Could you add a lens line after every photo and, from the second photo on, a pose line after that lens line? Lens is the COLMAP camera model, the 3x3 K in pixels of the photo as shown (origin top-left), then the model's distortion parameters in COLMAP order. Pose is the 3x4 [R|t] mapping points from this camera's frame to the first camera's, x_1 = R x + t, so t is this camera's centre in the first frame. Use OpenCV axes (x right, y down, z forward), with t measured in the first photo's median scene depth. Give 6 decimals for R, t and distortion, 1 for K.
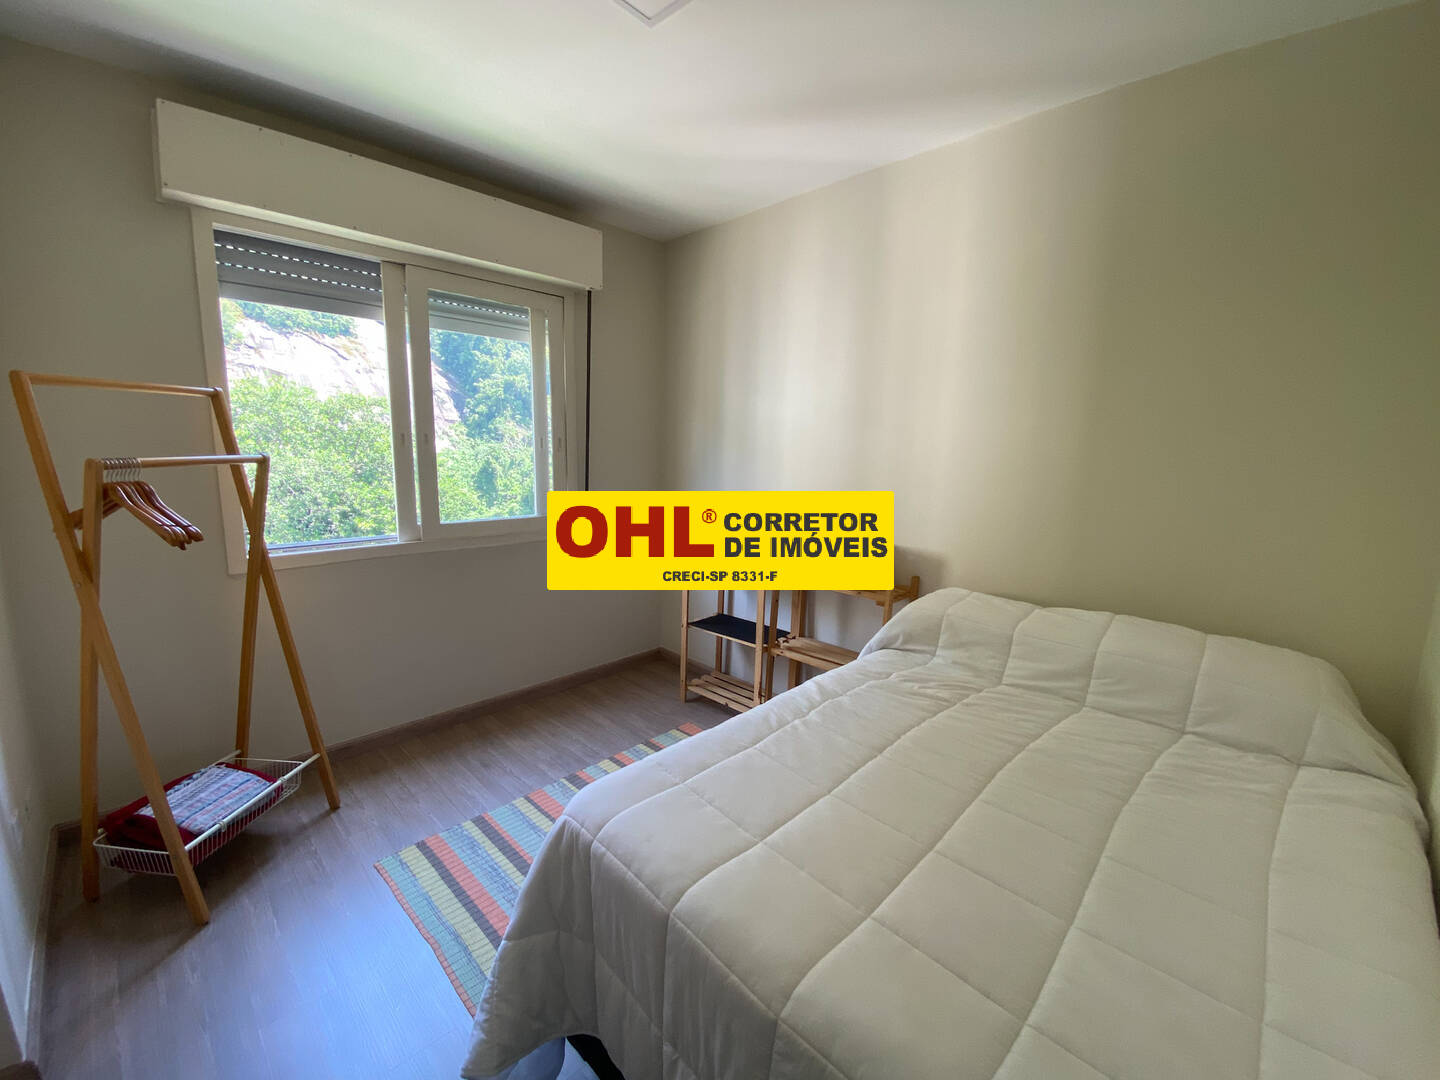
lens RADIAL K [[581.9, 0, 717.9], [0, 581.9, 540.2], [0, 0, 1]] dist [0.029204, -0.024086]
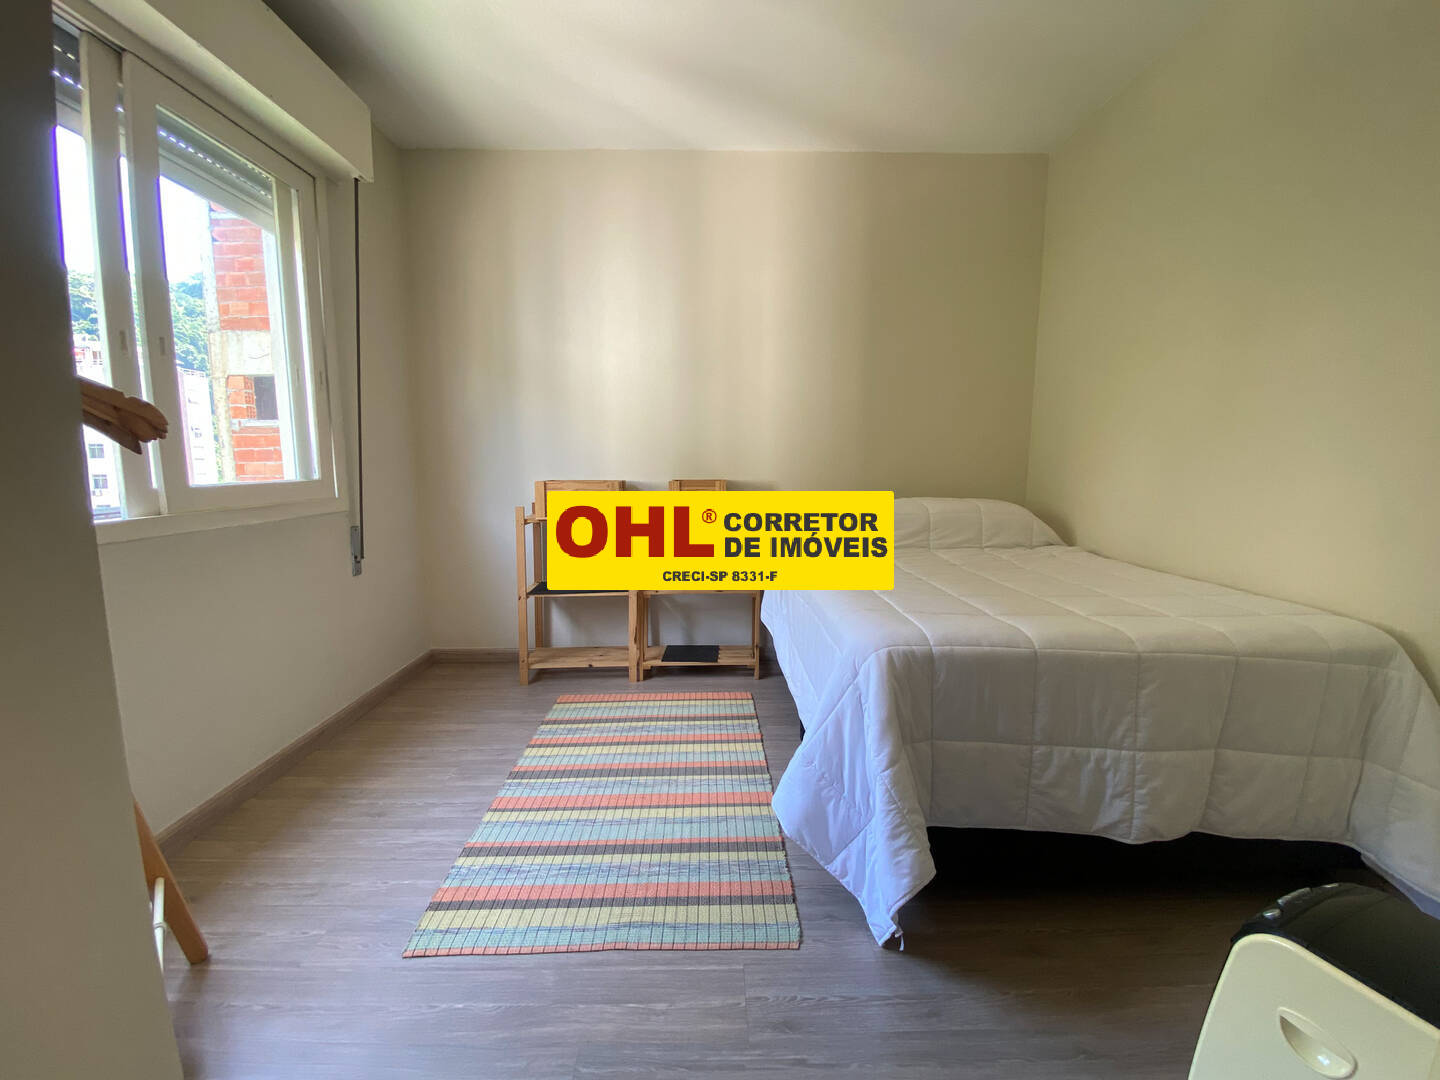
lens RADIAL K [[581.9, 0, 717.9], [0, 581.9, 540.2], [0, 0, 1]] dist [0.029204, -0.024086]
pose [[0.699433, -0.117287, 0.705009, -0.558204], [0.128982, 0.990960, 0.036896, 0.081212], [-0.702963, 0.065127, 0.708238, 0.188093]]
